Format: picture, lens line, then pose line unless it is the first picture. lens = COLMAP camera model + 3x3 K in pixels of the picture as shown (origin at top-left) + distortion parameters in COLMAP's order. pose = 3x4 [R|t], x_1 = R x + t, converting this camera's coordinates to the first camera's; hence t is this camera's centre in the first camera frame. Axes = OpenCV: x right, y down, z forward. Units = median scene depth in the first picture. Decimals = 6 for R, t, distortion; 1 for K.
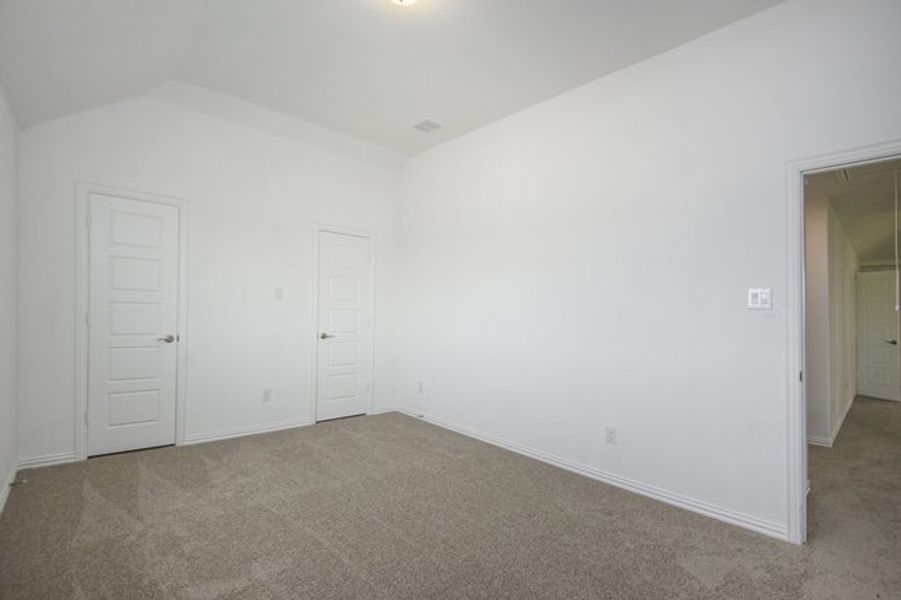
lens RADIAL K [[415.7, 0, 449.6], [0, 415.7, 308.0], [0, 0, 1]] dist [-0.000415, -0.000061]
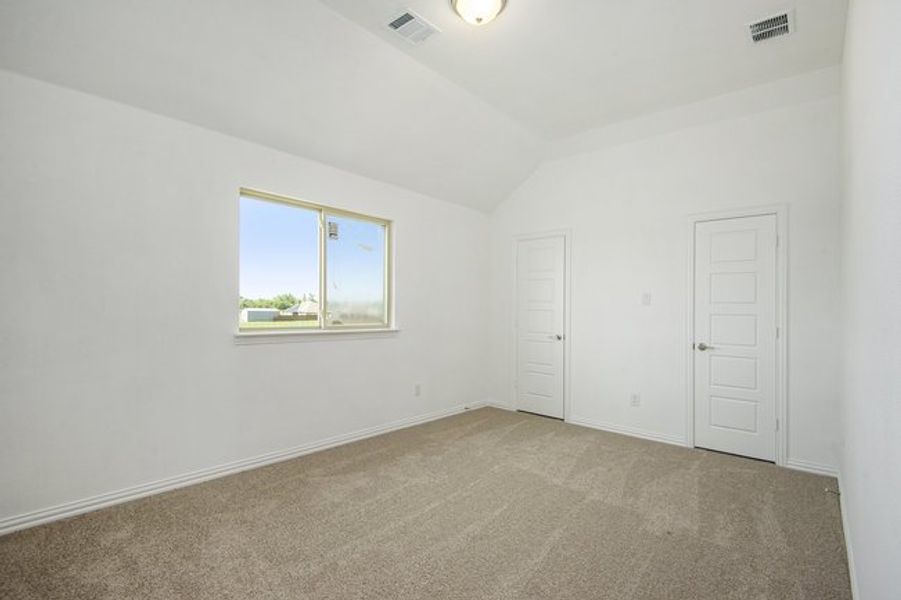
lens RADIAL K [[415.7, 0, 449.6], [0, 415.7, 308.0], [0, 0, 1]] dist [-0.000415, -0.000061]
pose [[0.166788, -0.021639, -0.985755, 0.559703], [-0.005568, 0.999723, -0.022888, 0.012709], [0.985977, 0.009306, 0.166621, 0.434220]]
